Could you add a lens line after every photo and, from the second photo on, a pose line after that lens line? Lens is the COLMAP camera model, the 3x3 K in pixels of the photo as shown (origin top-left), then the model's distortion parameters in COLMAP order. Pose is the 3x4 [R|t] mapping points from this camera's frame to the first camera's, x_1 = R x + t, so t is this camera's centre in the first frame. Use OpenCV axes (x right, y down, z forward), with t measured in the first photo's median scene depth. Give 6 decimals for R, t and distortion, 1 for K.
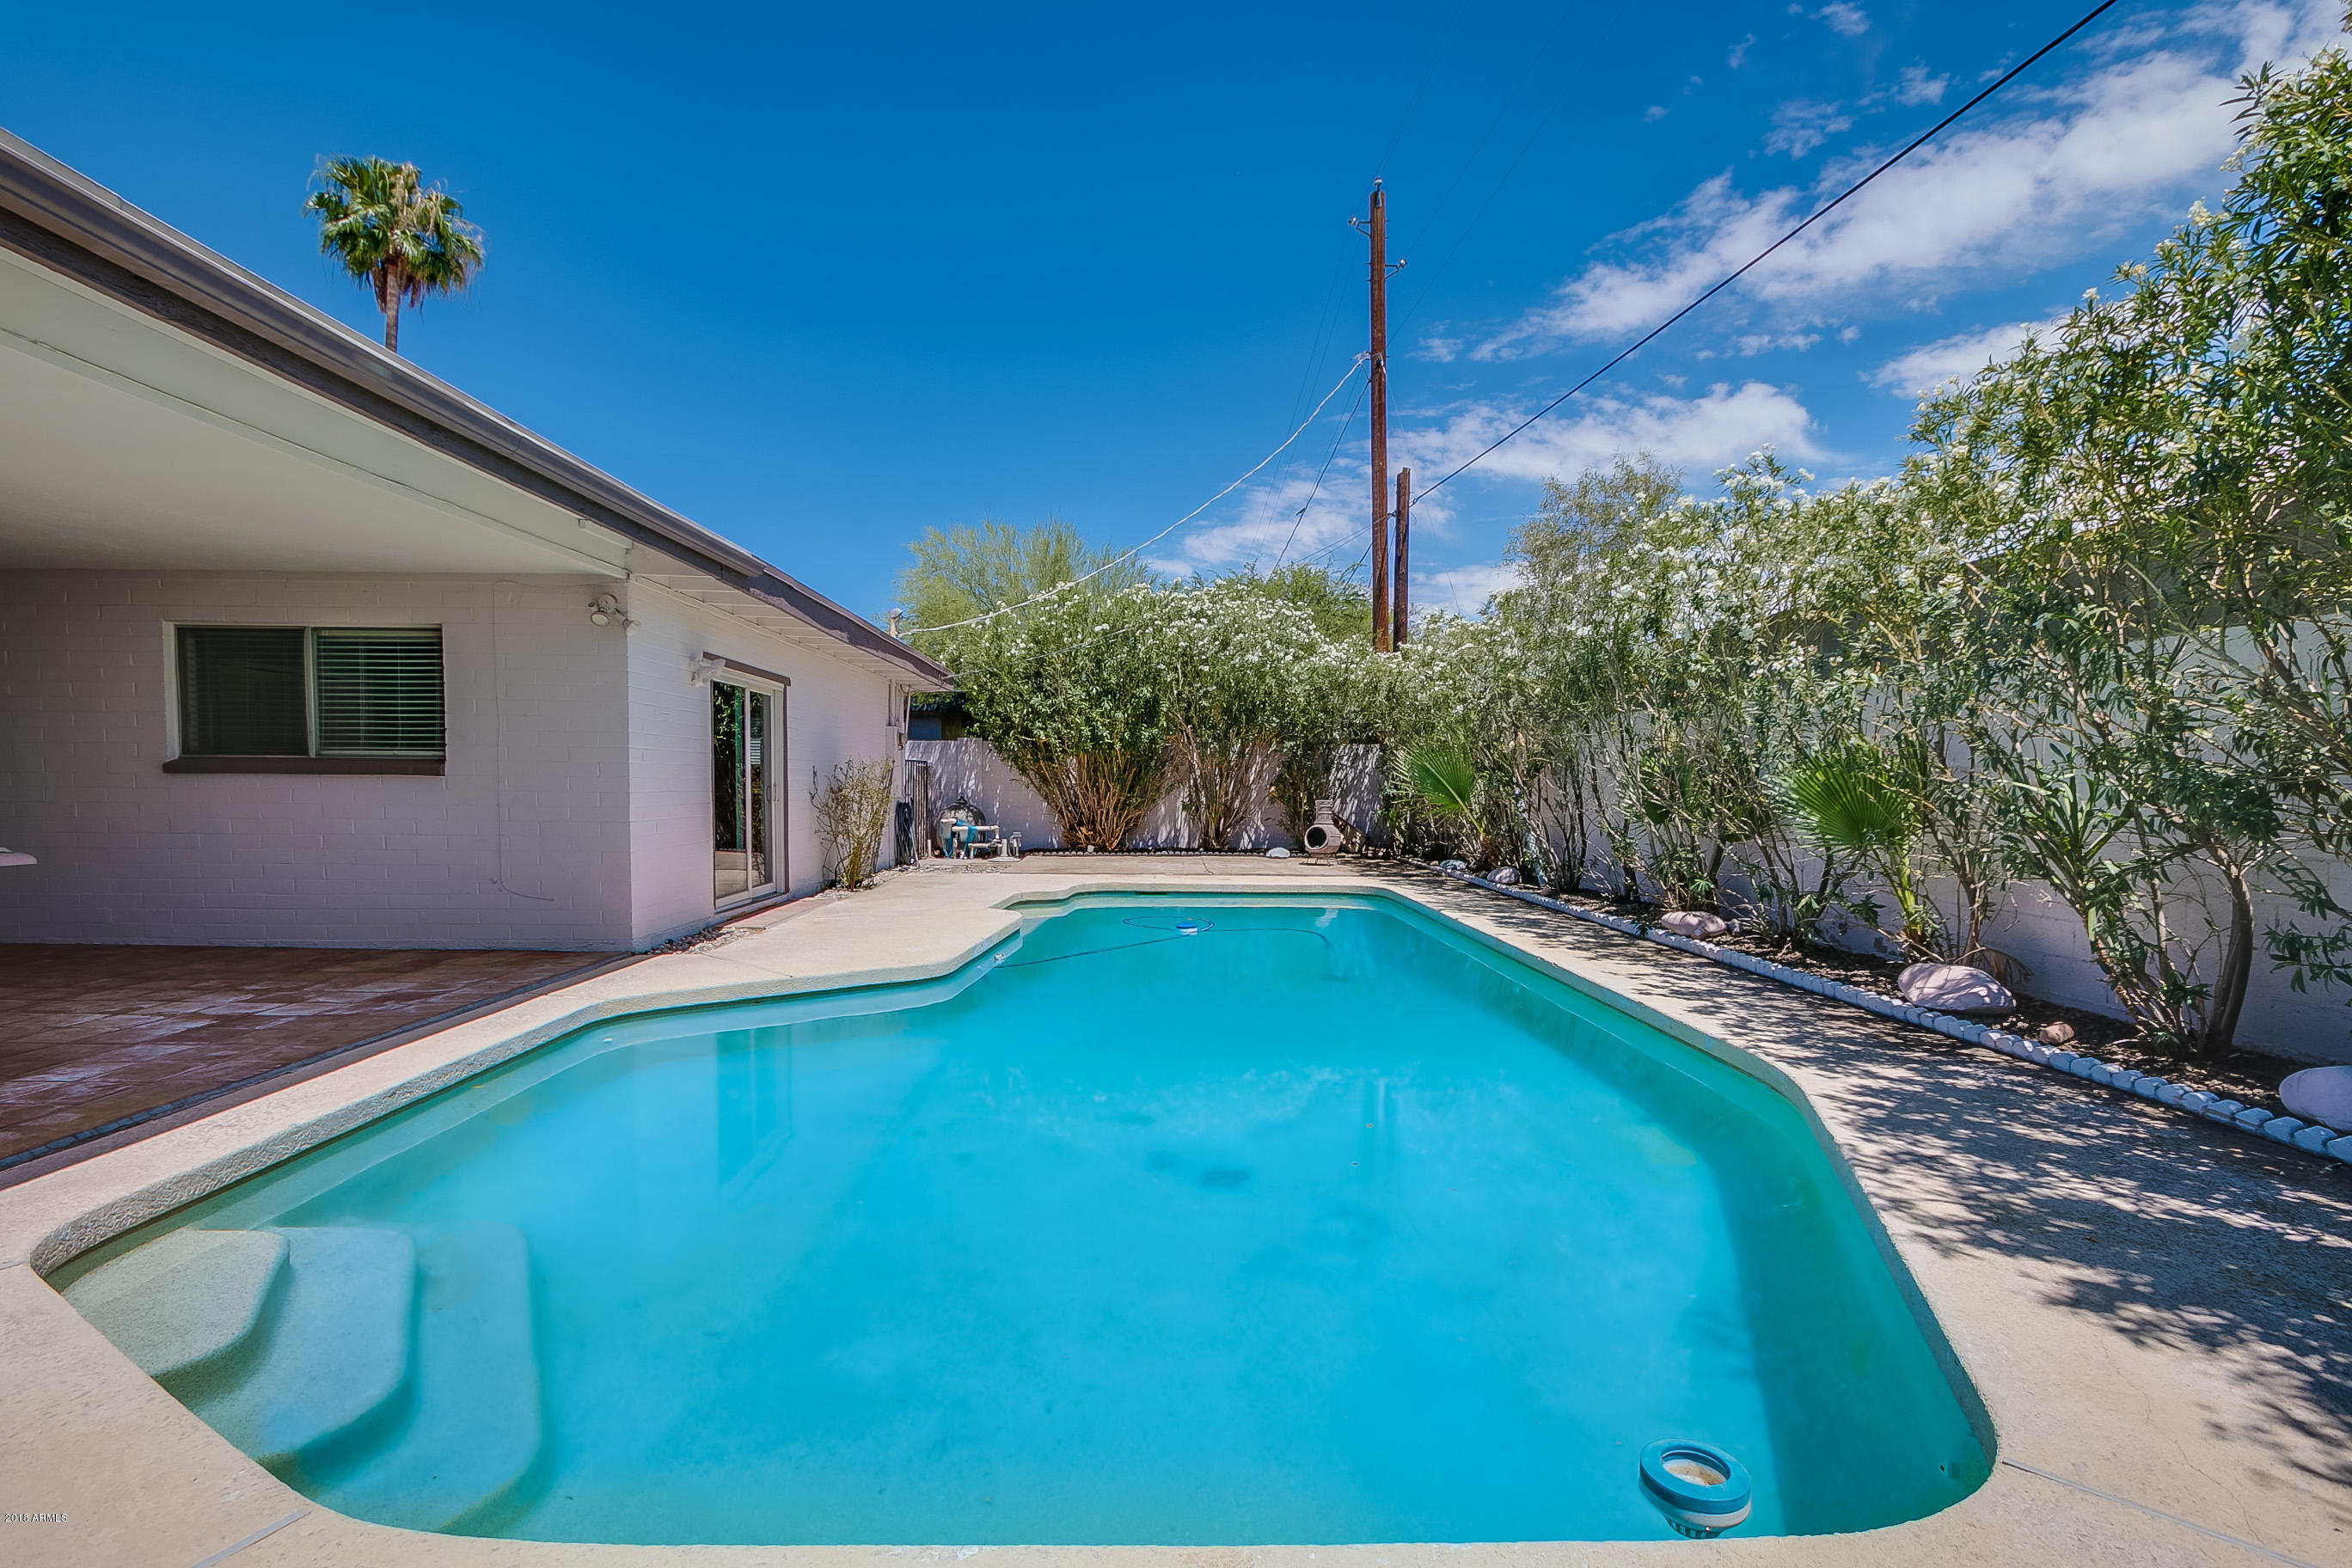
lens RADIAL K [[1136.6, 0, 1173.6], [0, 1136.6, 842.8], [0, 0, 1]] dist [-0.015062, 0.000174]
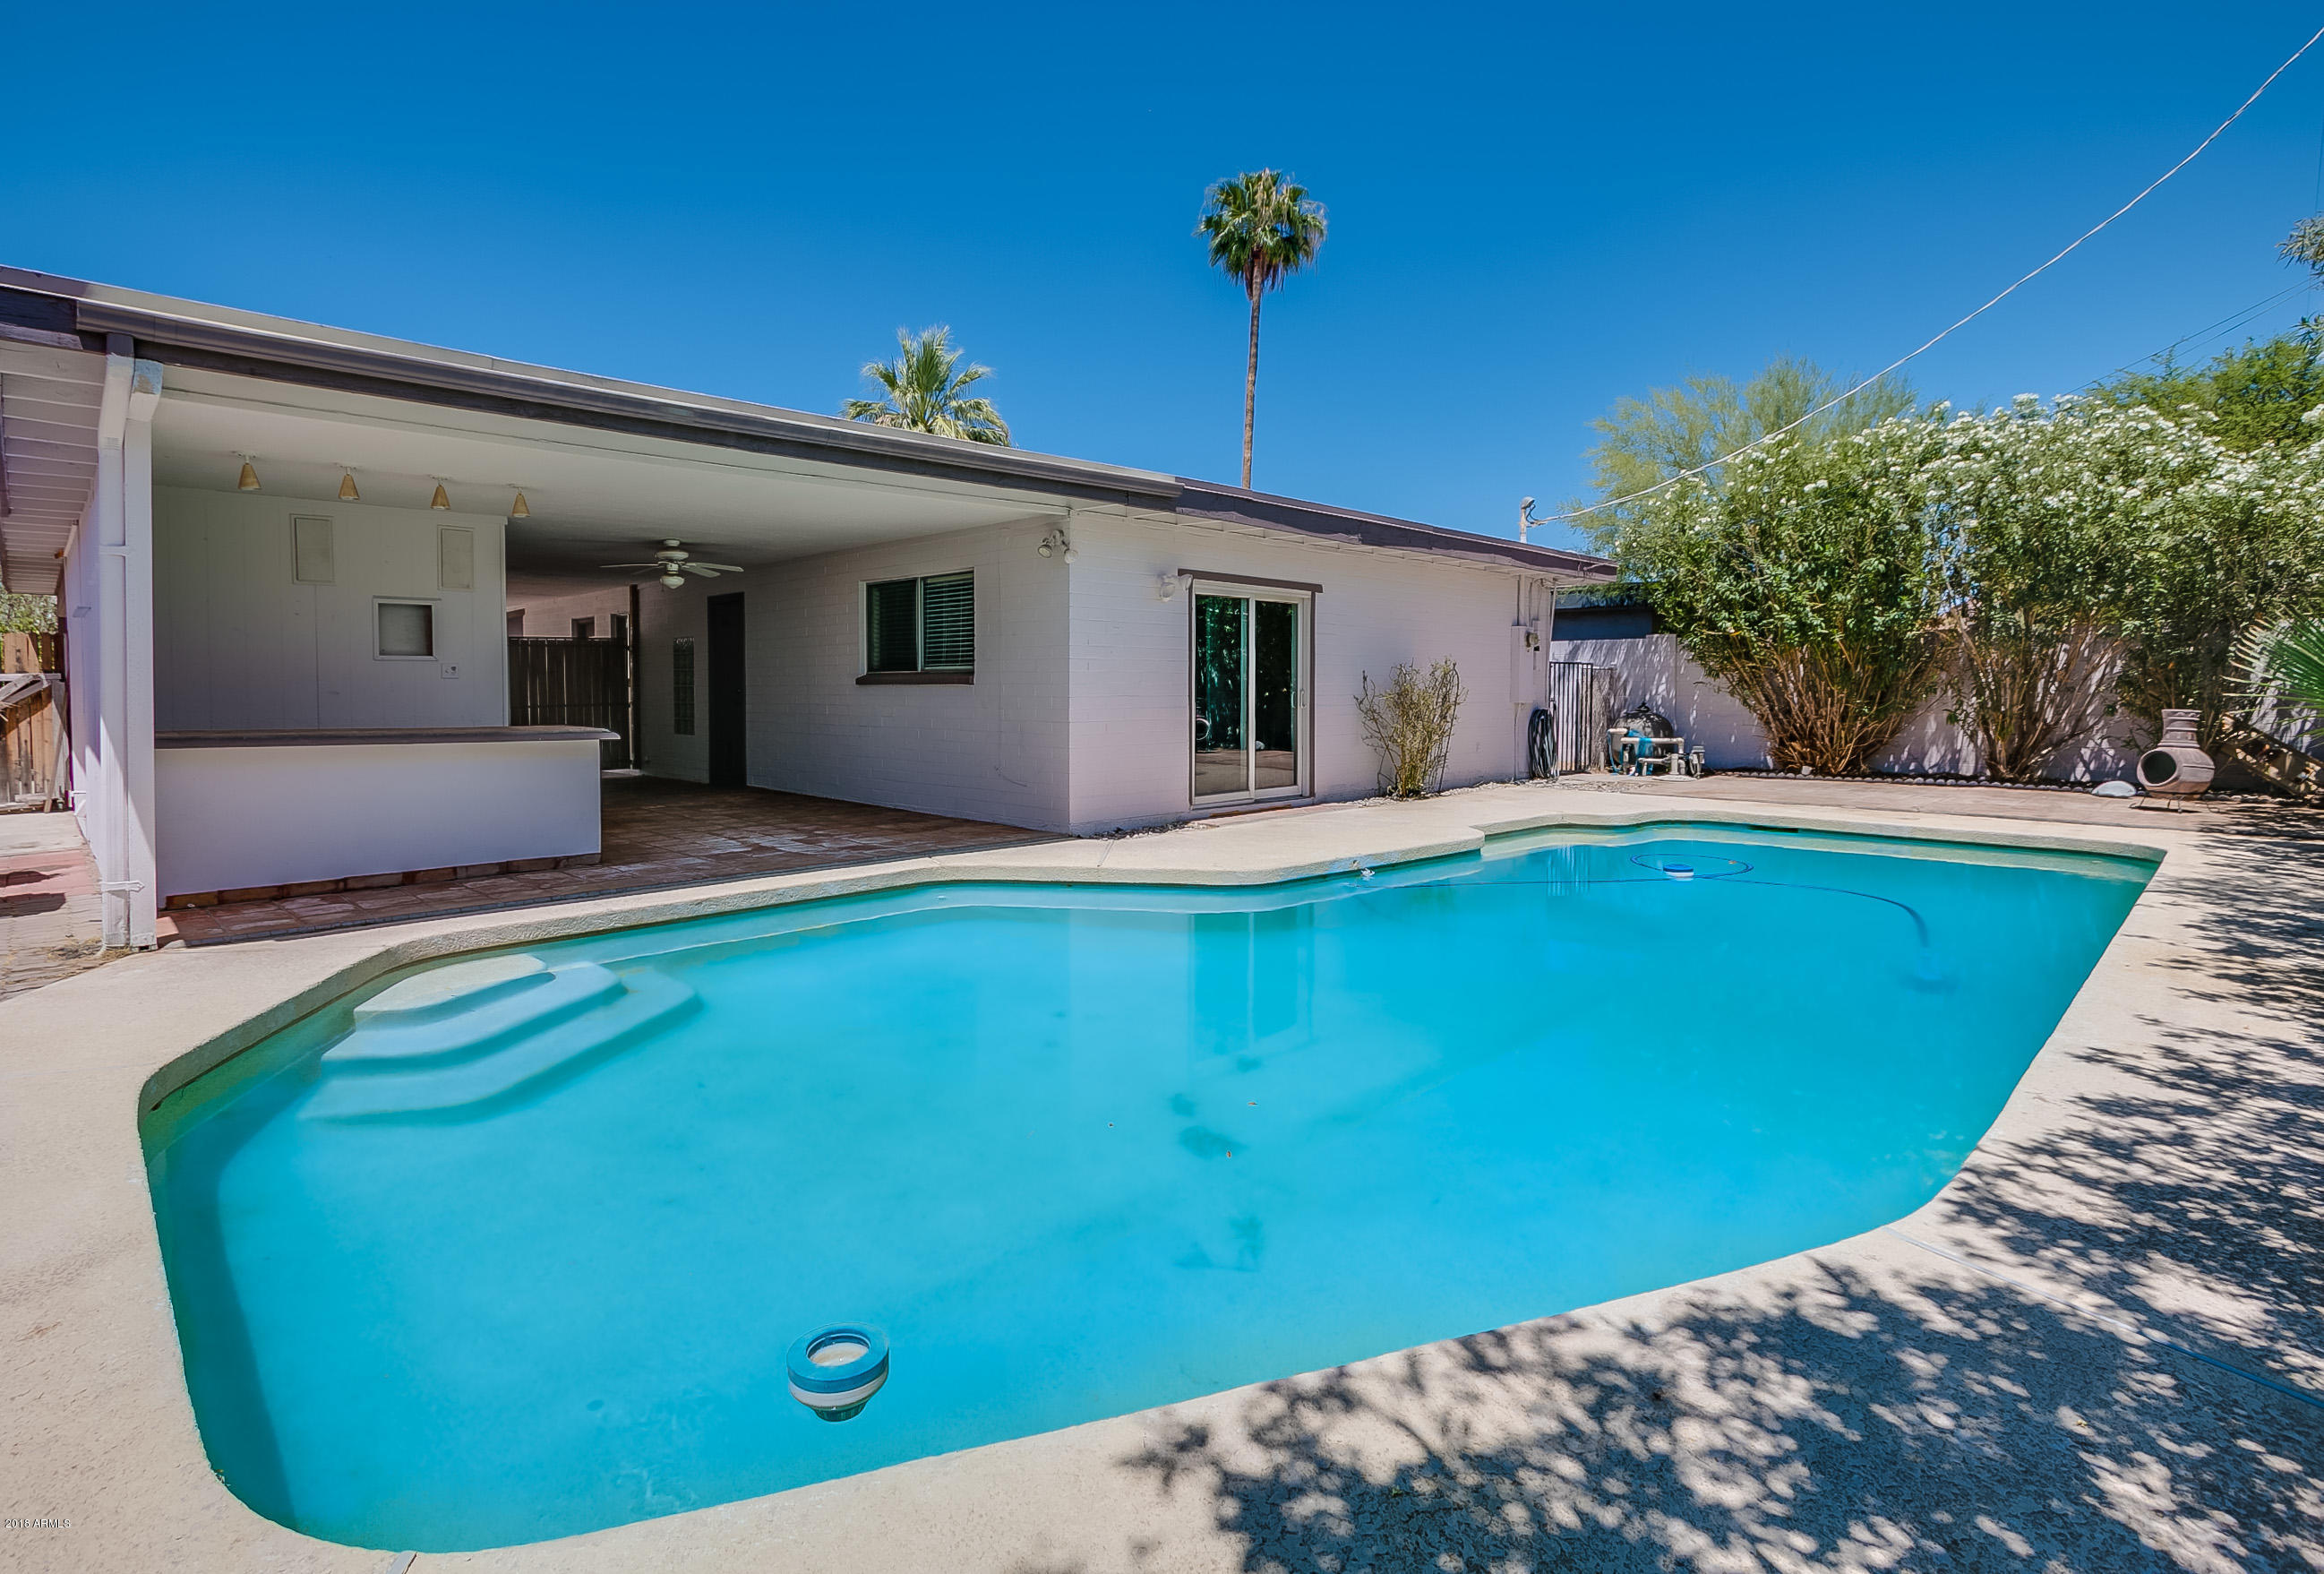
lens RADIAL K [[1169.5, 0, 1076.5], [0, 1169.5, 722.6], [0, 0, 1]] dist [-0.018397, -0.000073]
pose [[0.648425, 0.013733, -0.761155, 0.213915], [-0.032997, 0.999405, -0.010079, -0.003063], [0.760563, 0.031651, 0.648492, 0.107969]]
